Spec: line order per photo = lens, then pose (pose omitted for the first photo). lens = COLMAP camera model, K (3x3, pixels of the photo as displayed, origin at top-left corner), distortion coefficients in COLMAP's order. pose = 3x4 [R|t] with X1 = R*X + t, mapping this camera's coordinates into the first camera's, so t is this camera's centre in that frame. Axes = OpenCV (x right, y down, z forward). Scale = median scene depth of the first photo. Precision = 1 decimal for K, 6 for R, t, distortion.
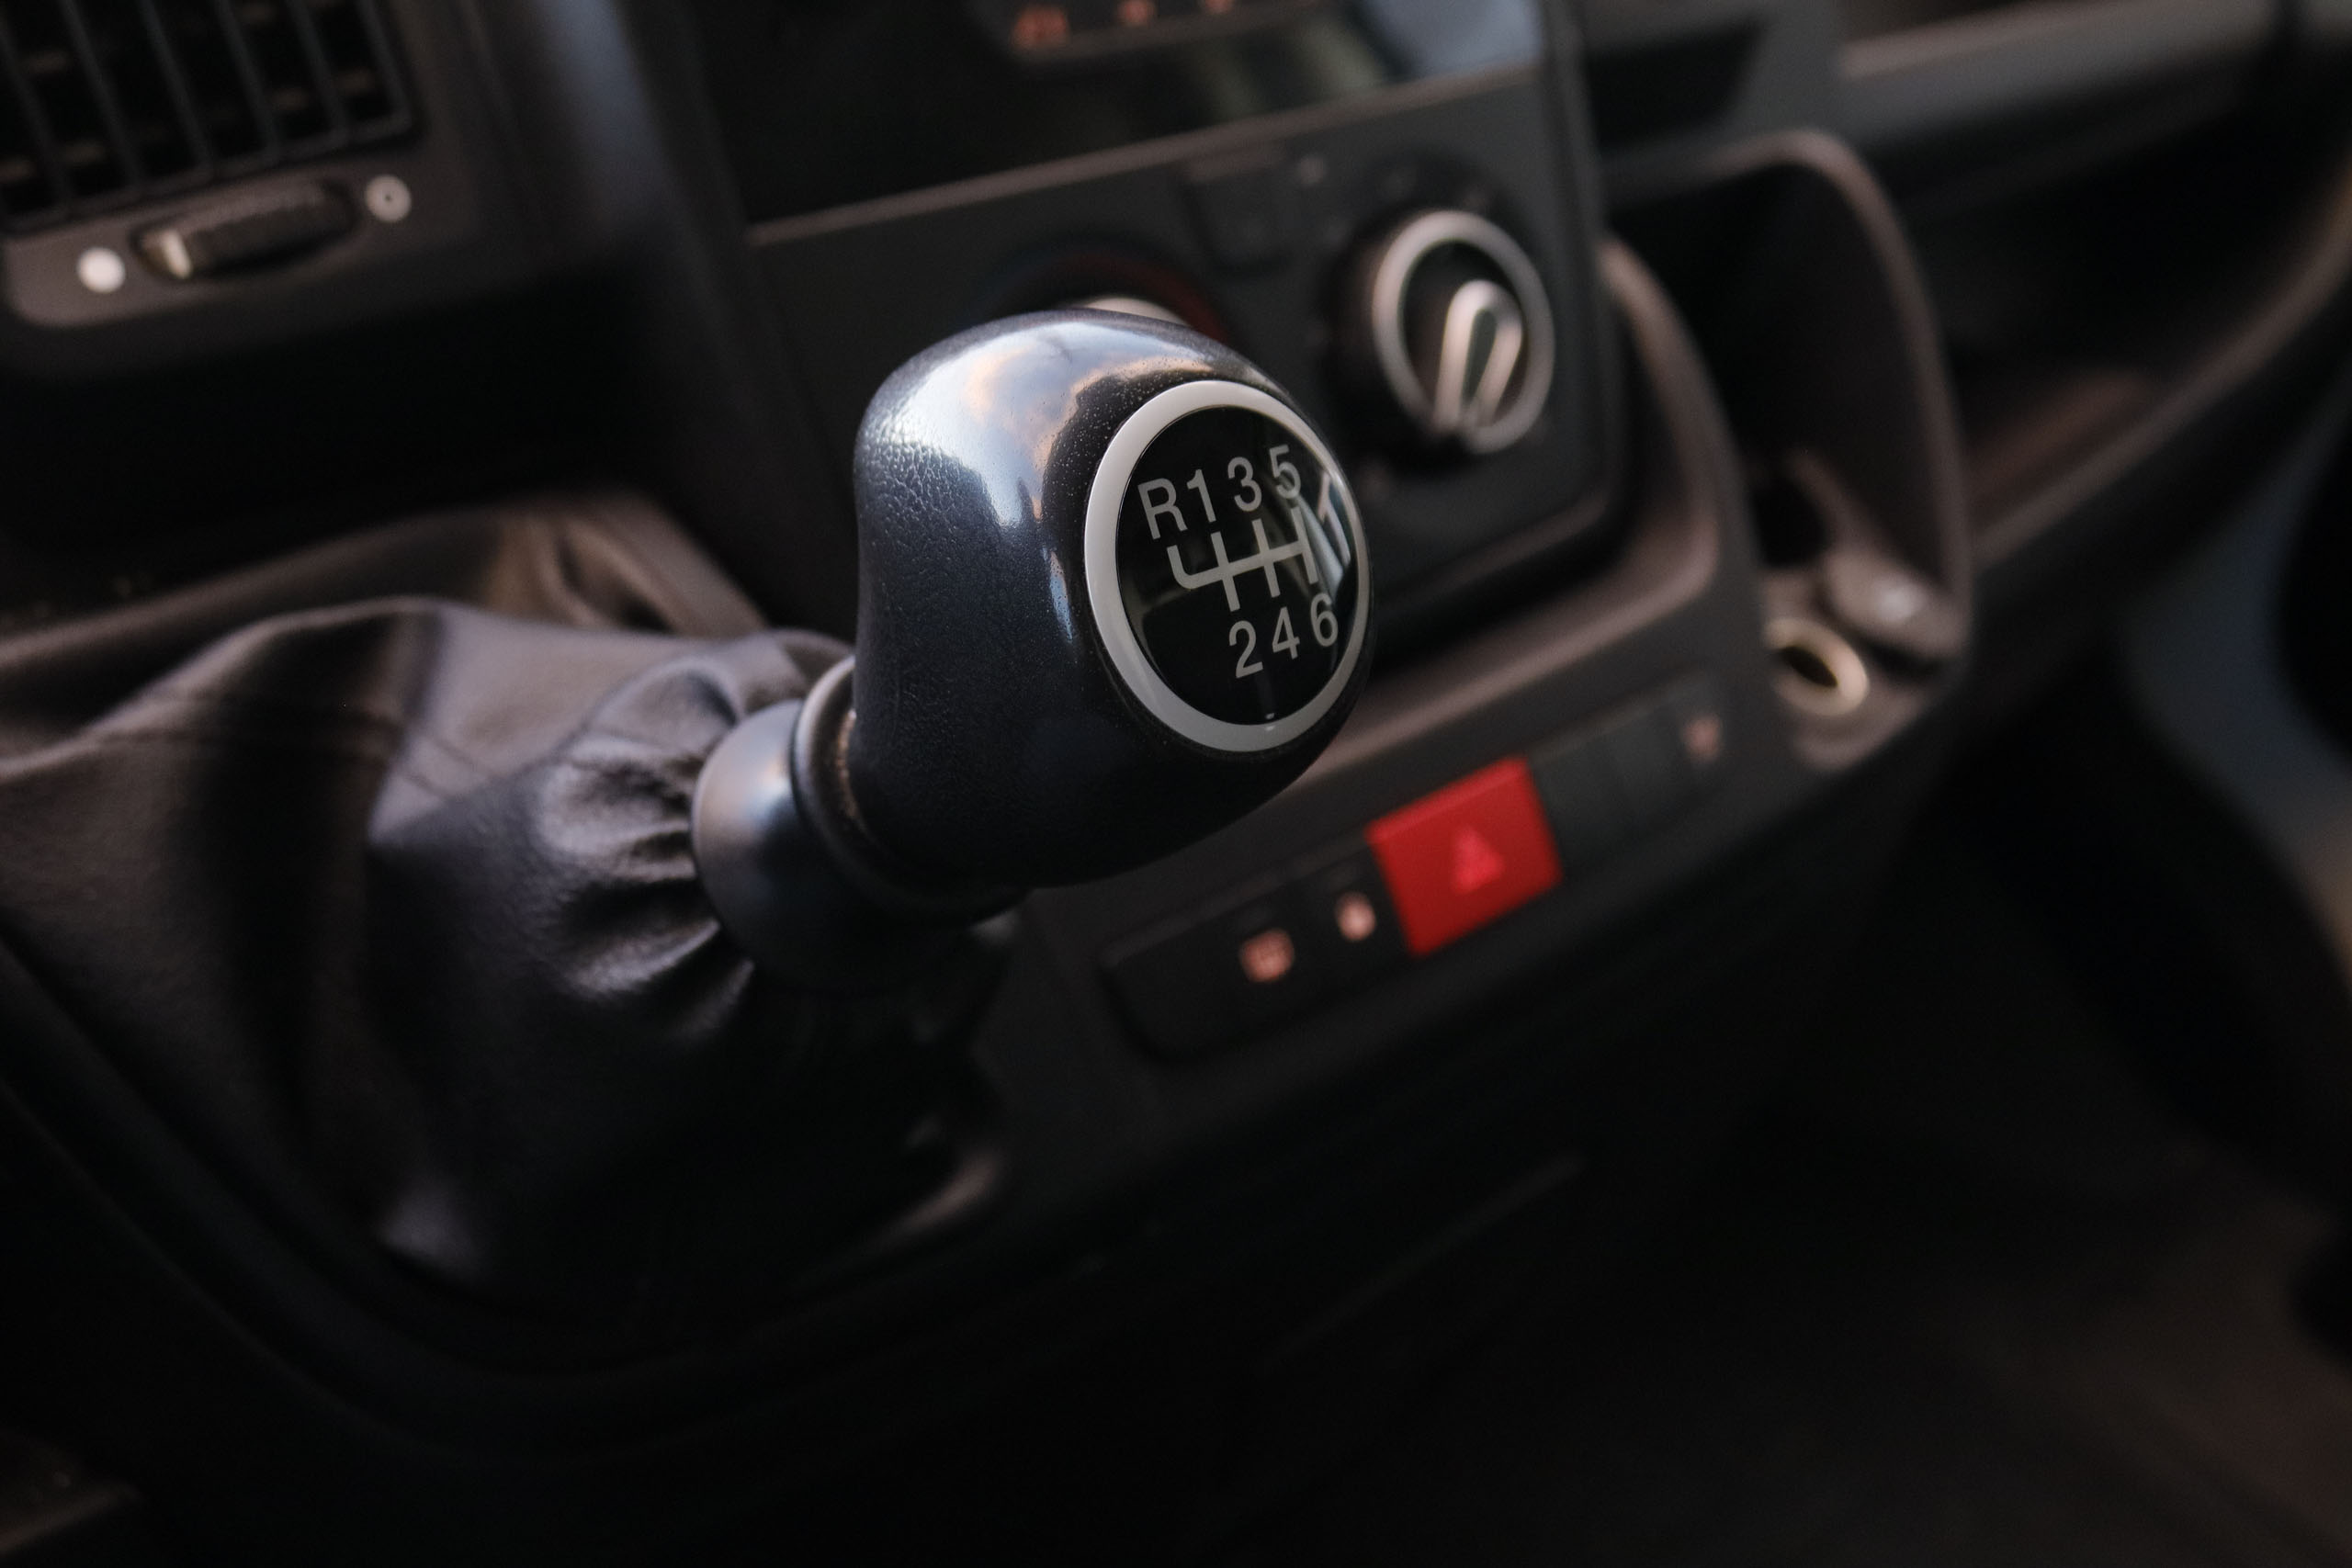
lens RADIAL K [[2464.0, 0, 1165.0], [0, 2464.0, 771.0], [0, 0, 1]] dist [-0.061685, 0.000000]
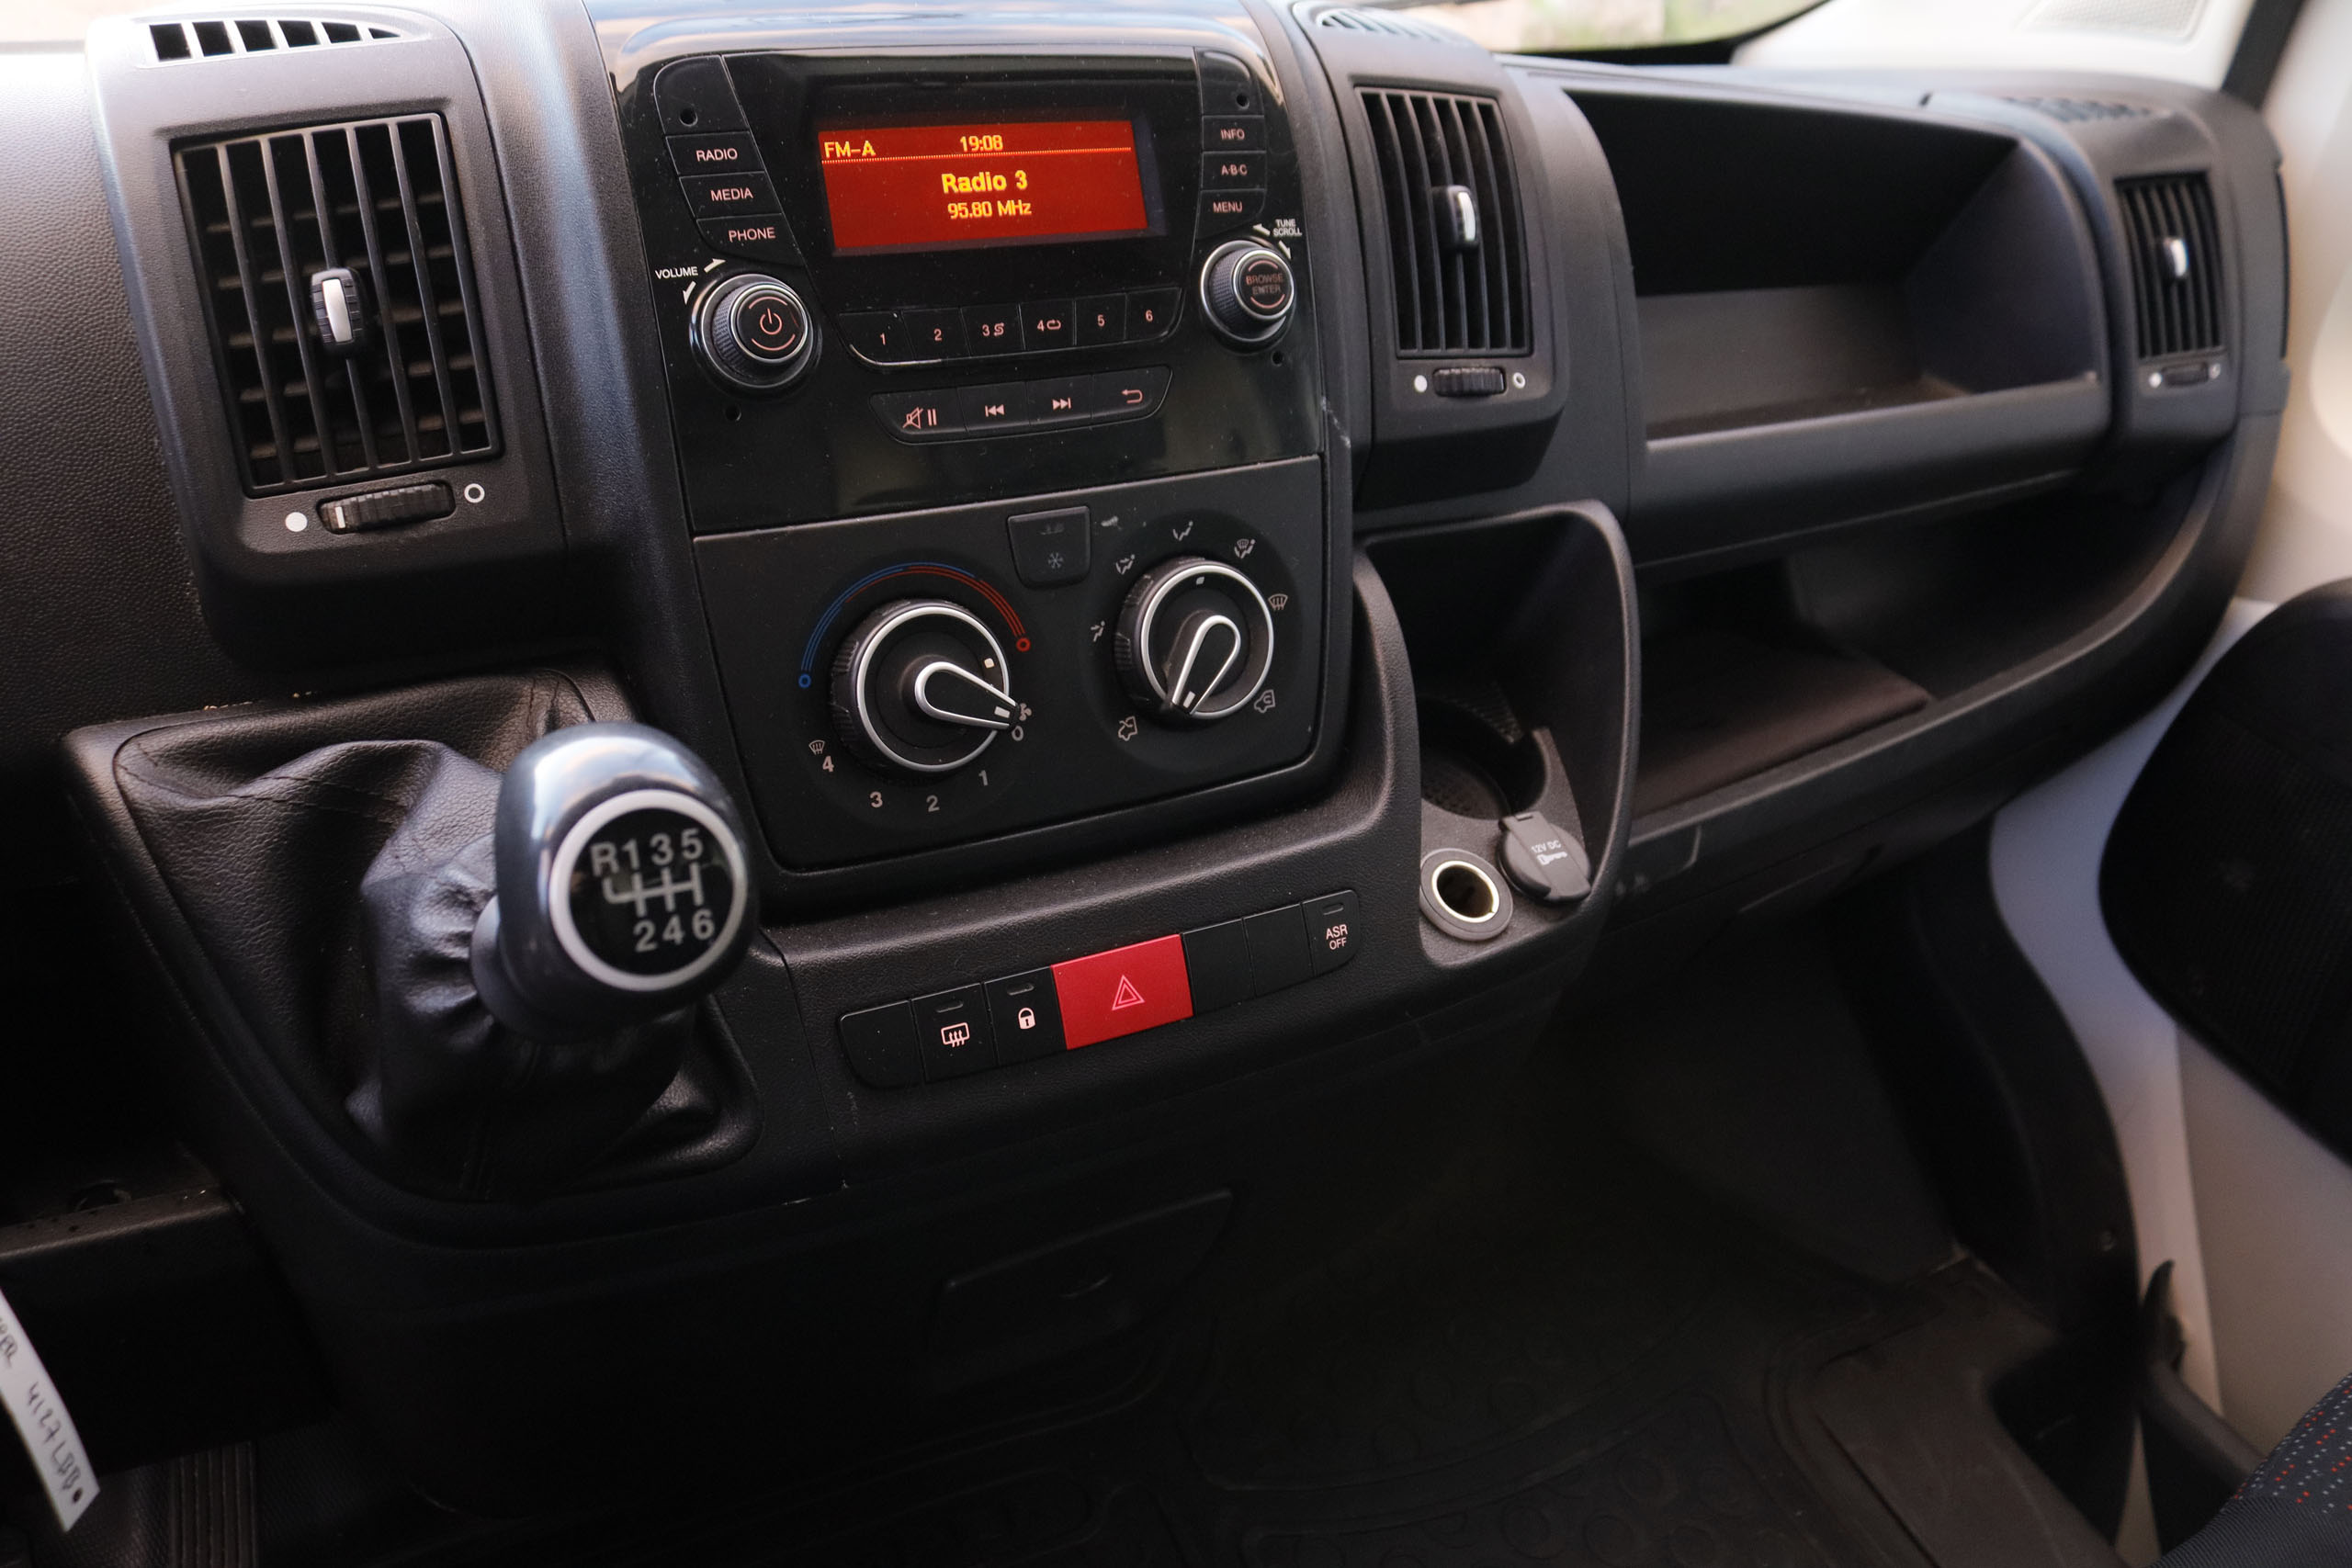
lens RADIAL K [[2024.7, 0, 1170.5], [0, 2024.7, 788.8], [0, 0, 1]] dist [-0.116668, 0.008788]
pose [[0.972049, 0.184546, -0.145136, 0.409862], [-0.179762, 0.982656, 0.045527, -0.198203], [0.151020, -0.018165, 0.988364, -0.299720]]
